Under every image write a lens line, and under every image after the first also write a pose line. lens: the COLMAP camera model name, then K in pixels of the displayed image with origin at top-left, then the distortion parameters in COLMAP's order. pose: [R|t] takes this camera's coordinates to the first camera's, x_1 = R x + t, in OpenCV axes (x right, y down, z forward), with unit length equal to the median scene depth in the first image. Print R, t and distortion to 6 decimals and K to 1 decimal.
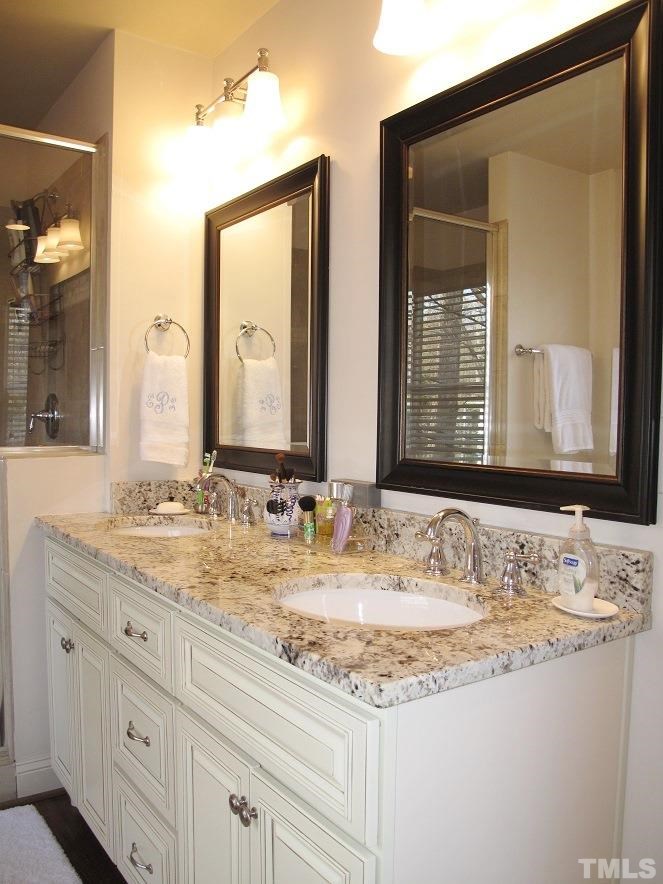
lens RADIAL K [[738.7, 0, 343.9], [0, 738.7, 445.5], [0, 0, 1]] dist [-0.136188, 0.119150]
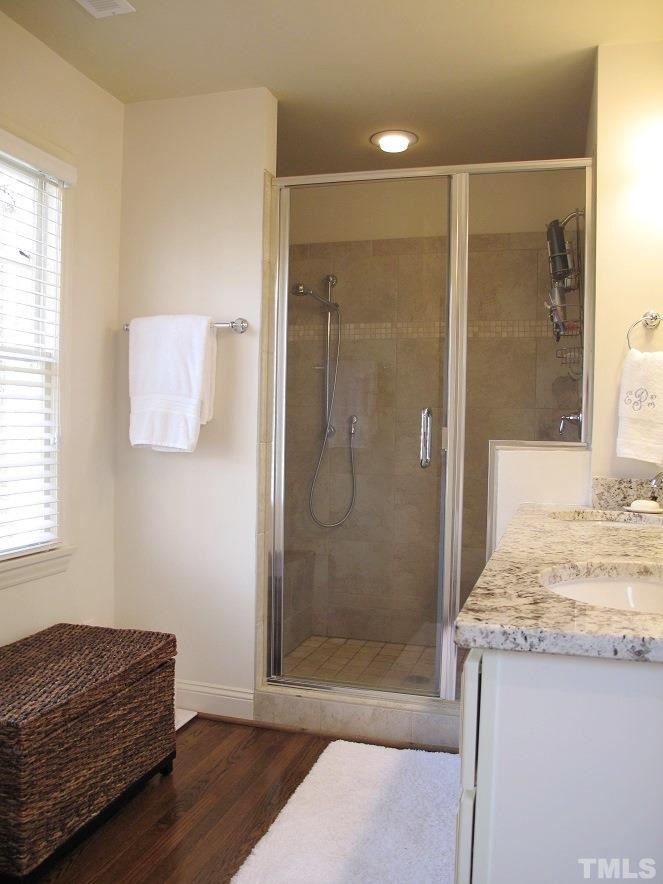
lens RADIAL K [[738.7, 0, 343.9], [0, 738.7, 445.5], [0, 0, 1]] dist [-0.136188, 0.119150]
pose [[0.627944, 0.016432, -0.778085, 0.267089], [-0.042022, 0.999034, -0.012815, 0.033816], [0.777123, 0.040744, 0.628029, 0.072757]]
